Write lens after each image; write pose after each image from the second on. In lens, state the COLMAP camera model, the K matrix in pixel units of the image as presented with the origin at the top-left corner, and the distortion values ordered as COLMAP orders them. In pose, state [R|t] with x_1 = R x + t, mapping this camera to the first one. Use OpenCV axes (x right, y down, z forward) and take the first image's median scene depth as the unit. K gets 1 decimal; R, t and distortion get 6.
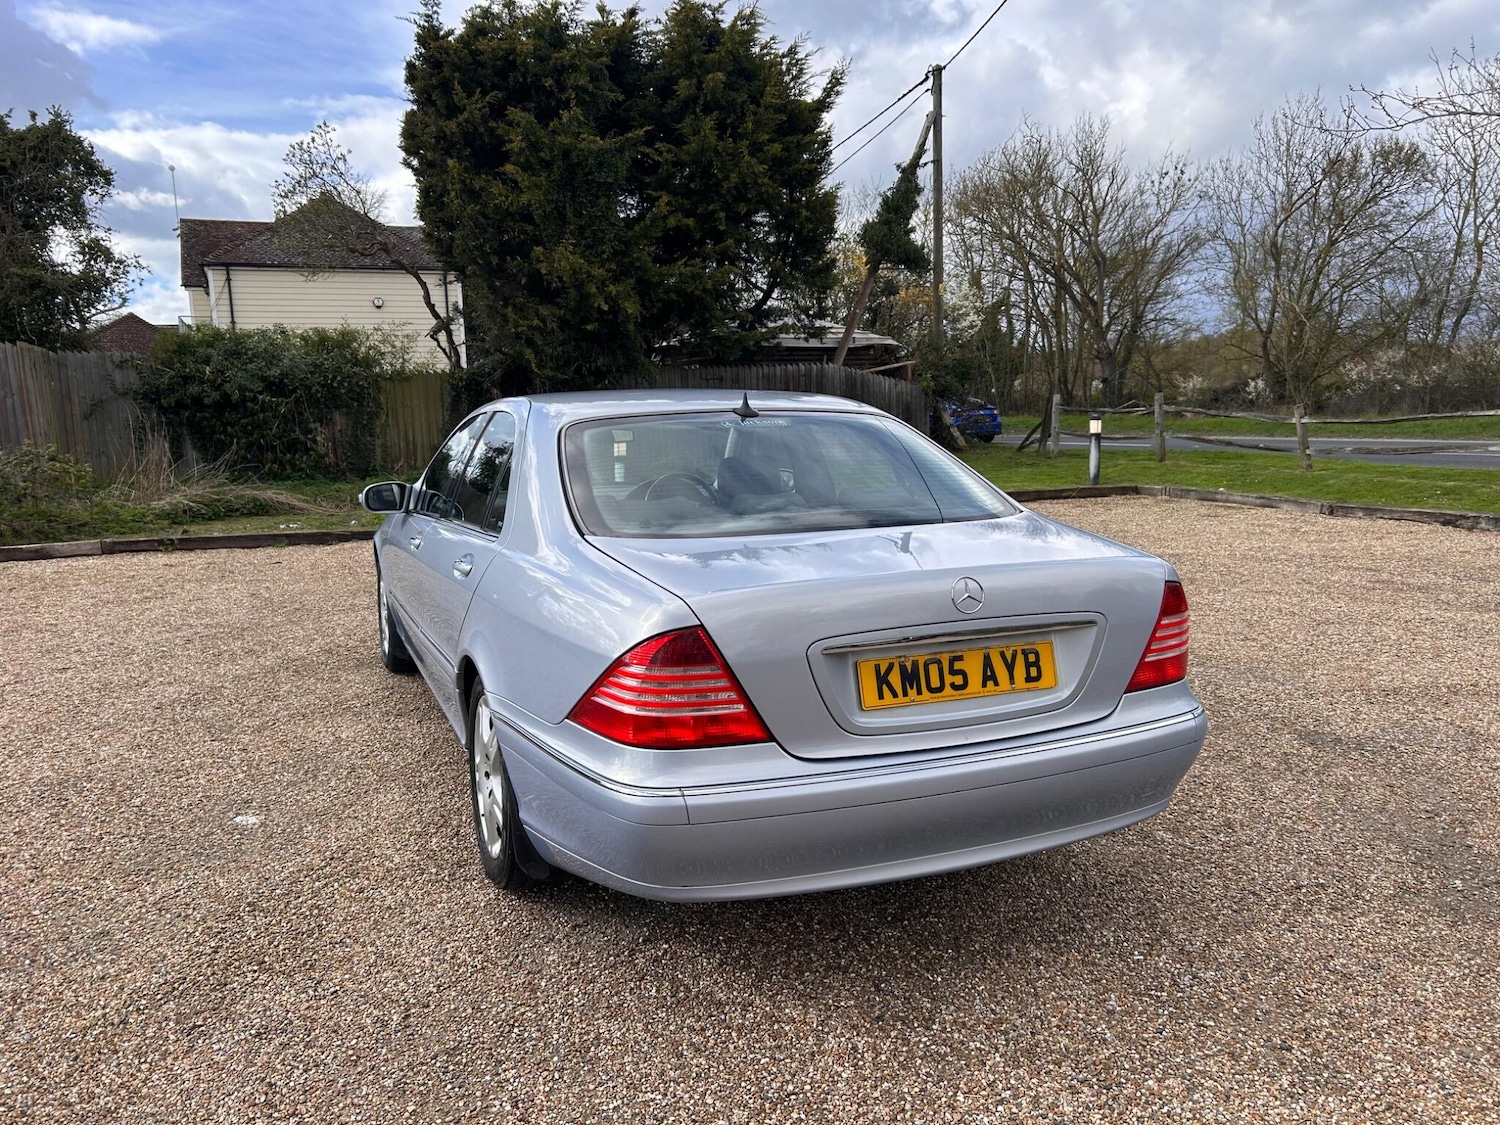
lens RADIAL K [[1124.5, 0, 741.4], [0, 1124.5, 573.2], [0, 0, 1]] dist [0.053999, -0.057664]
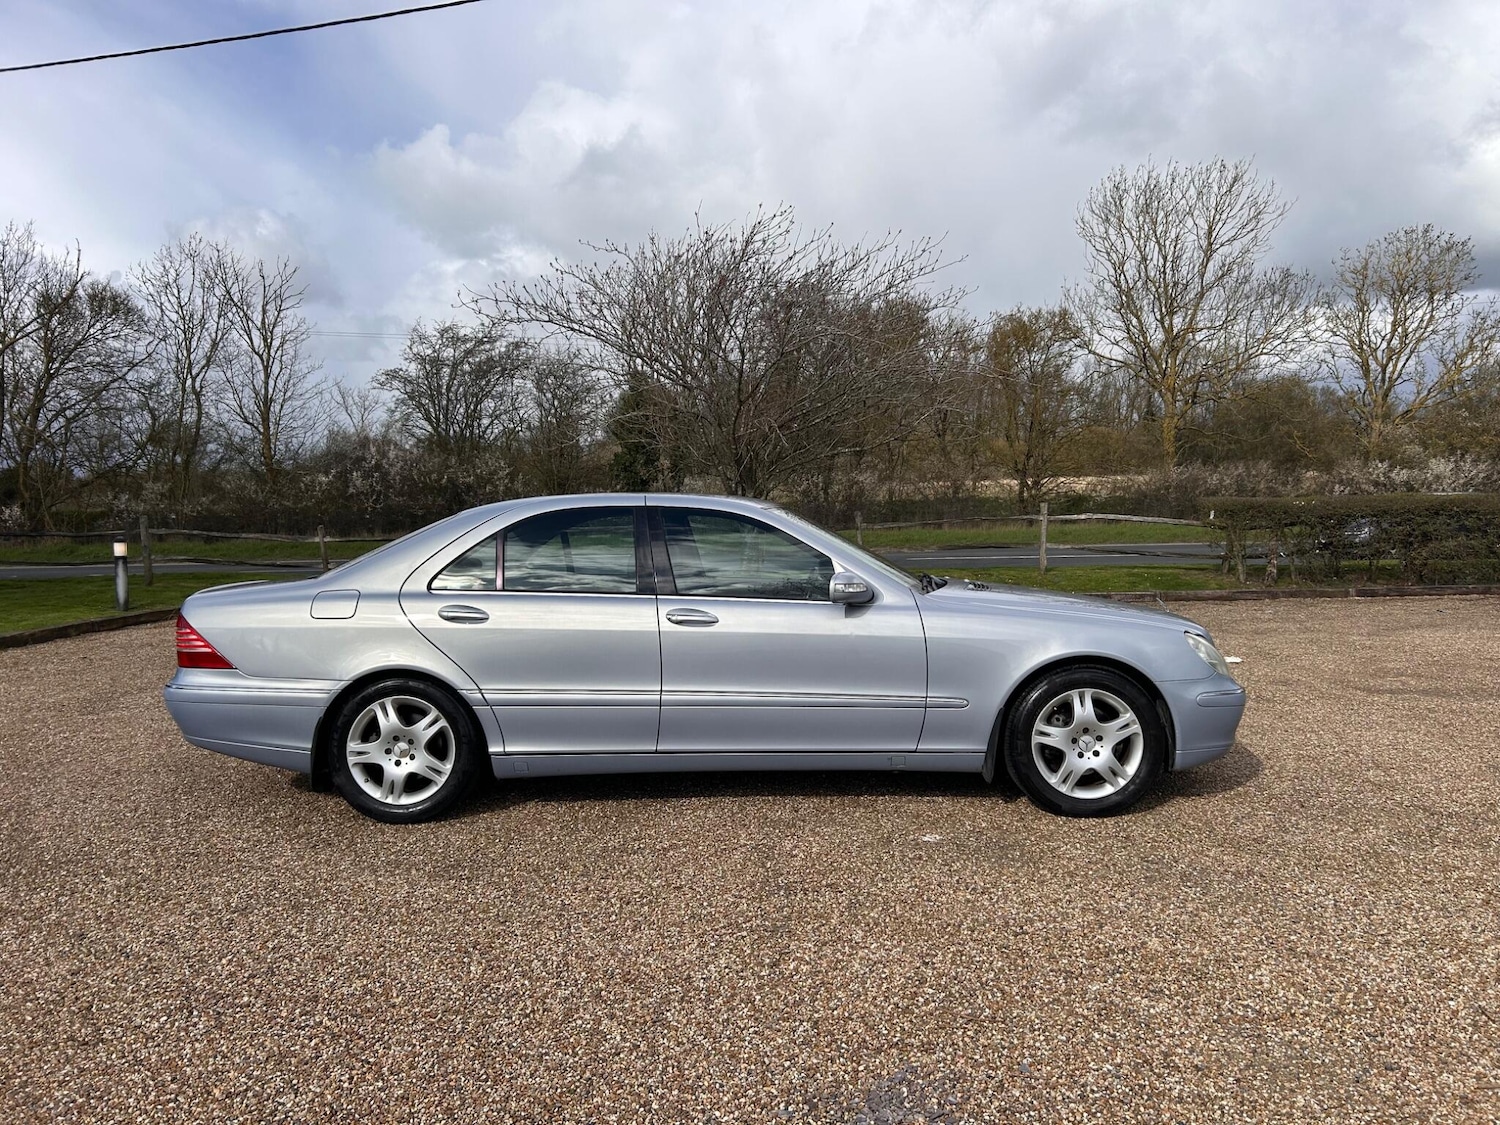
lens RADIAL K [[1124.5, 0, 763.0], [0, 1124.5, 570.0], [0, 0, 1]] dist [0.053999, -0.057664]
pose [[0.367871, -0.035345, 0.929205, -0.326938], [0.146902, 0.988938, -0.020540, -0.012413], [-0.918200, 0.144058, 0.368993, 0.141078]]
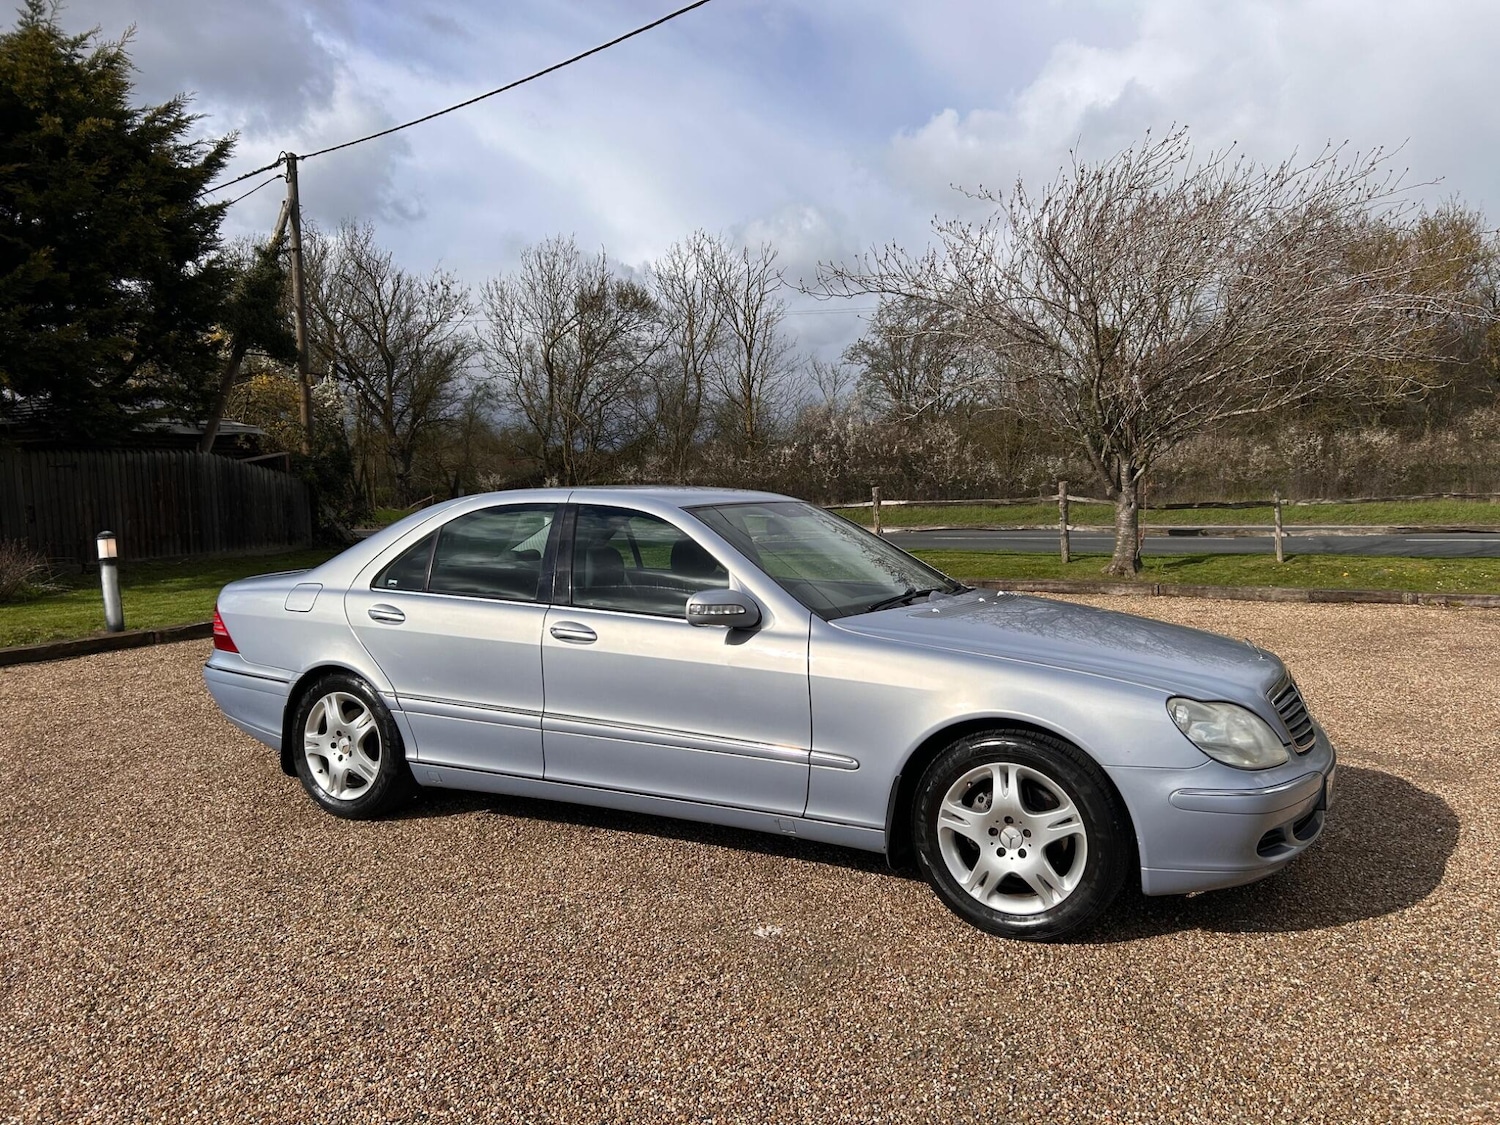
lens RADIAL K [[1124.5, 0, 757.2], [0, 1124.5, 561.5], [0, 0, 1]] dist [0.053999, -0.057664]
pose [[0.752248, -0.037837, 0.657793, -0.217411], [0.099298, 0.993457, -0.056412, -0.007138], [-0.651355, 0.107753, 0.751083, 0.056523]]
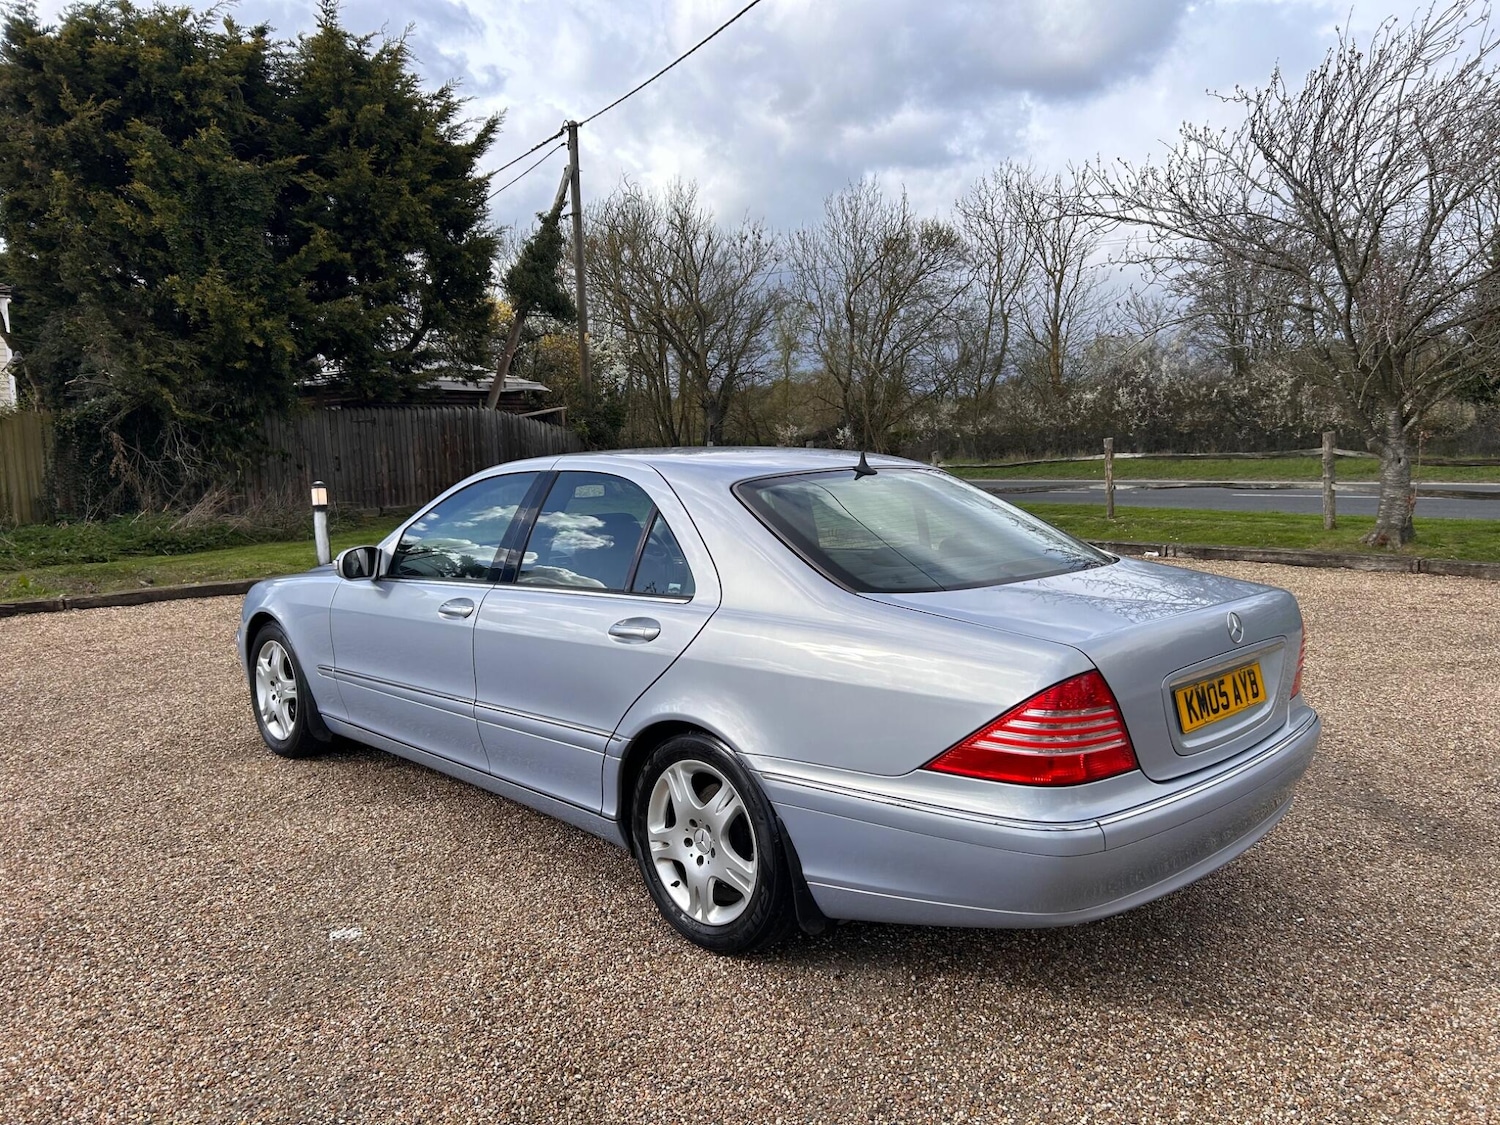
lens RADIAL K [[1124.5, 0, 739.1], [0, 1124.5, 568.8], [0, 0, 1]] dist [0.053999, -0.057664]
pose [[0.929519, -0.040746, 0.366517, -0.096469], [0.055573, 0.998004, -0.029989, -0.004781], [-0.364564, 0.048244, 0.929928, 0.011071]]
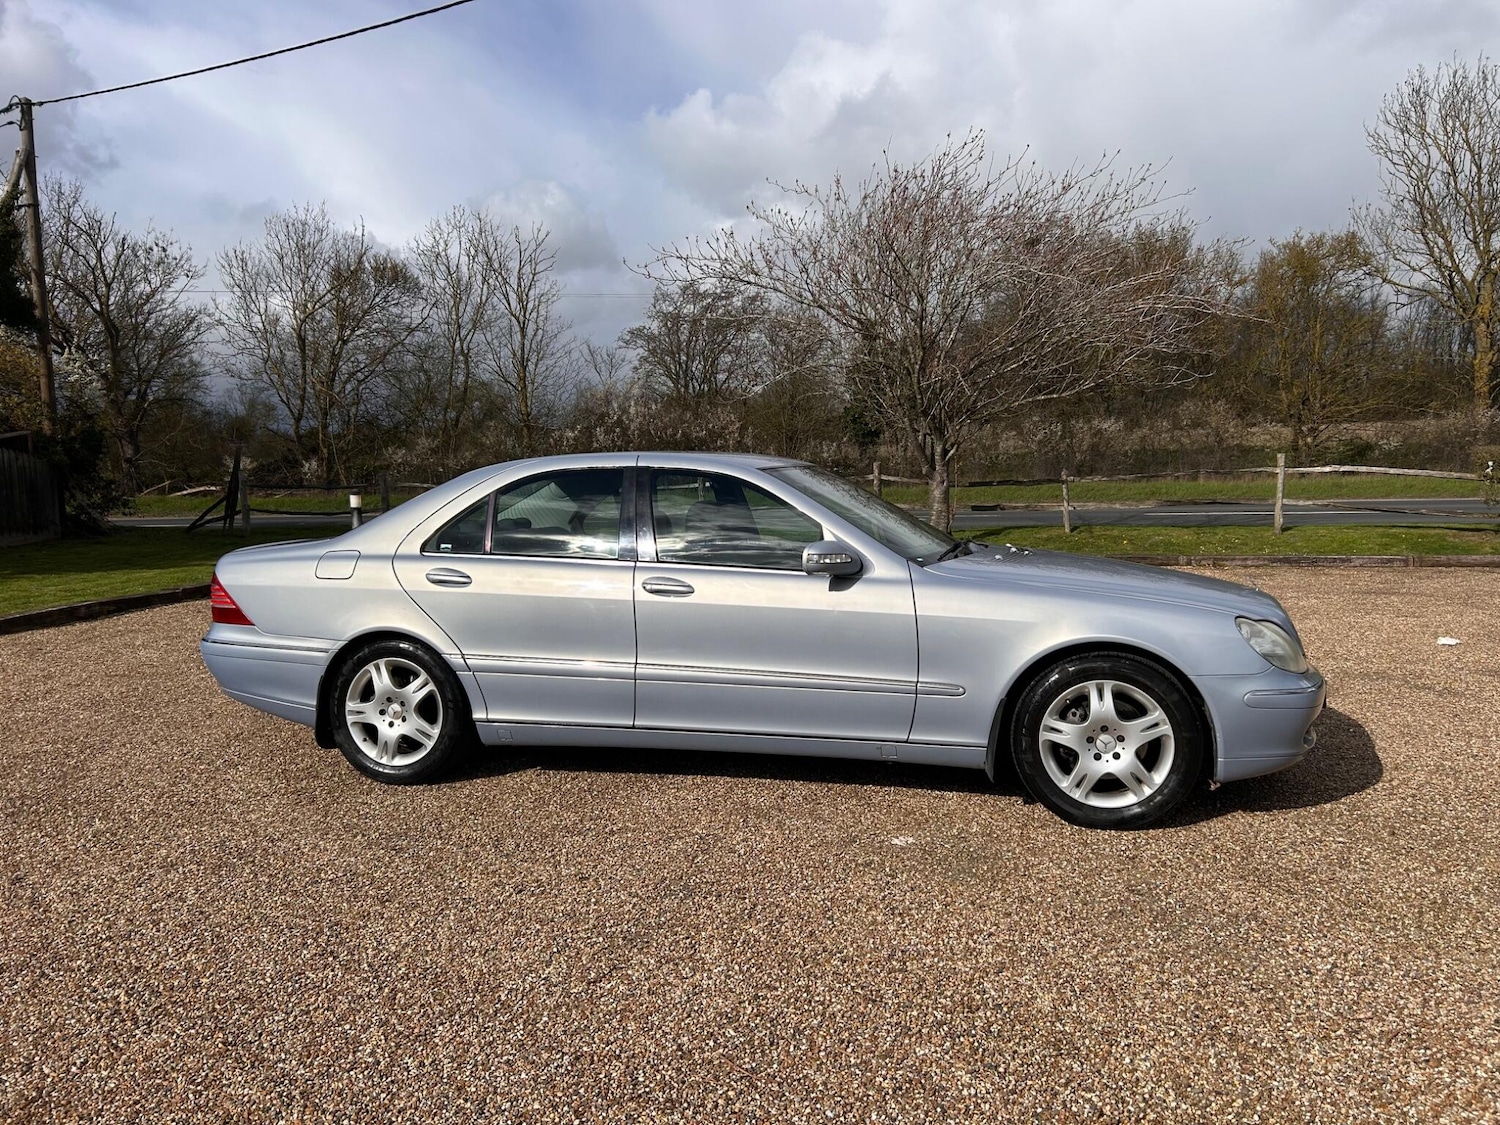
lens RADIAL K [[1124.5, 0, 760.9], [0, 1124.5, 555.8], [0, 0, 1]] dist [0.053999, -0.057664]
pose [[0.577918, -0.056040, 0.814169, -0.279239], [0.128735, 0.991409, -0.023140, -0.007760], [-0.805877, 0.118185, 0.580167, 0.096477]]
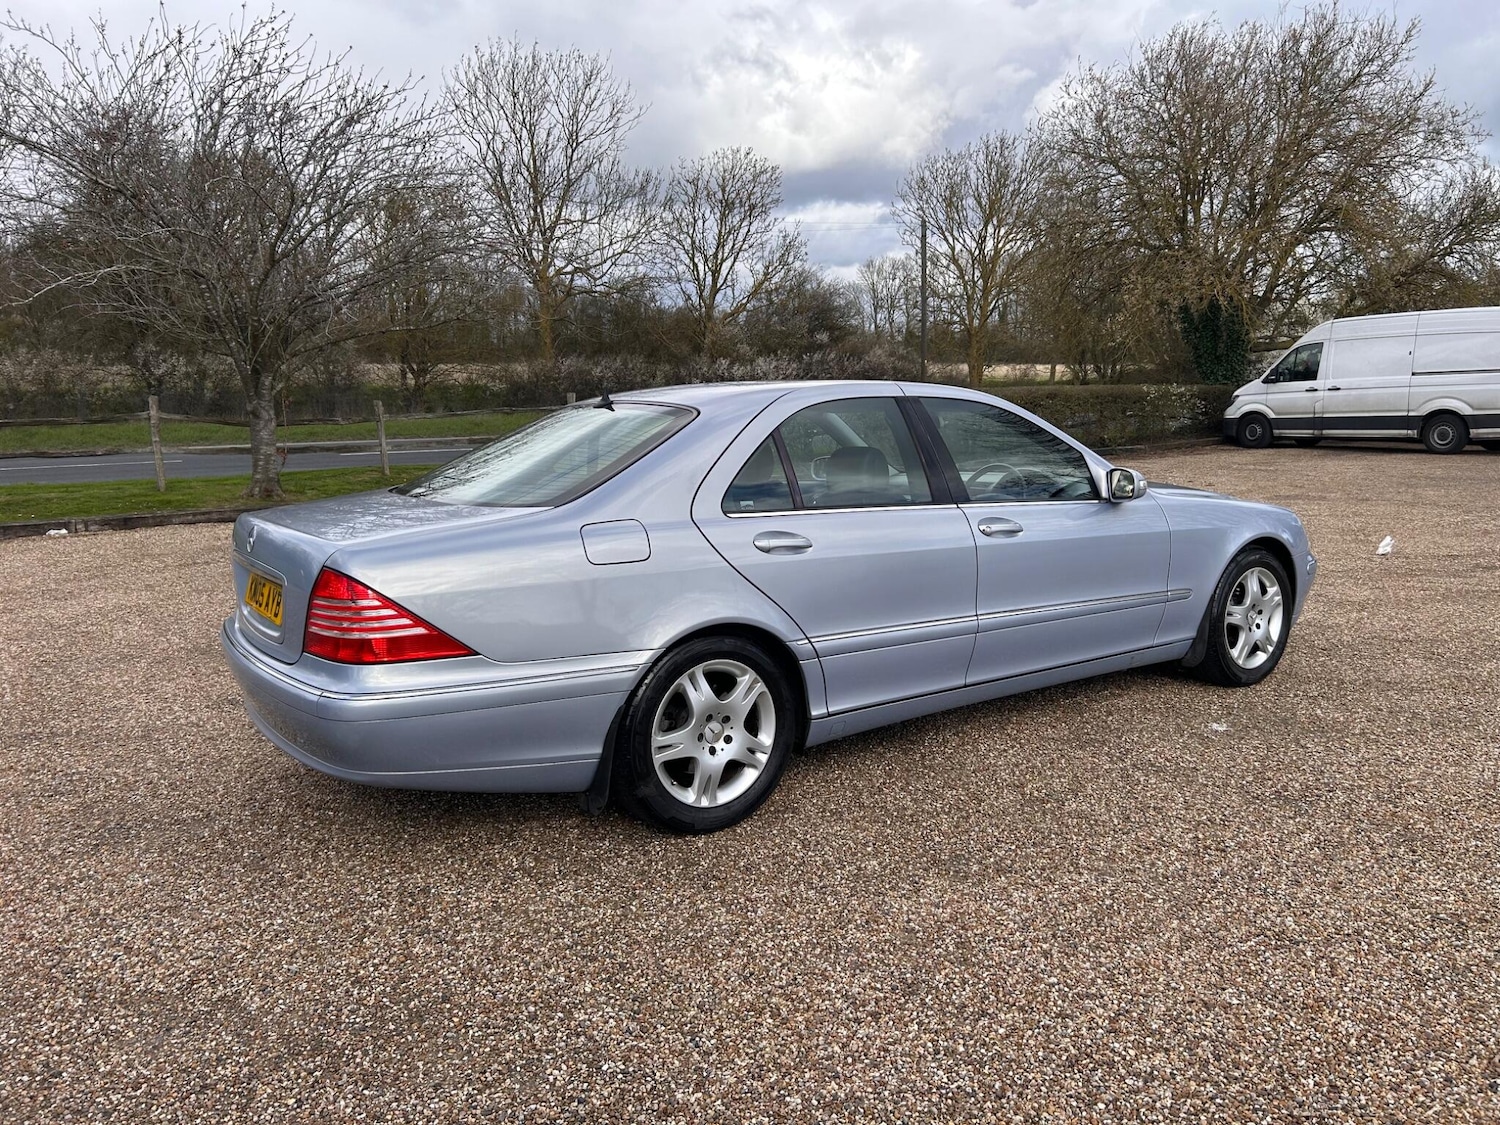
lens RADIAL K [[1124.5, 0, 756.8], [0, 1124.5, 561.1], [0, 0, 1]] dist [0.053999, -0.057664]
pose [[-0.245077, -0.124510, 0.961475, -0.299252], [0.162966, 0.972318, 0.167453, -0.047674], [-0.955709, 0.197727, -0.218001, 0.345852]]
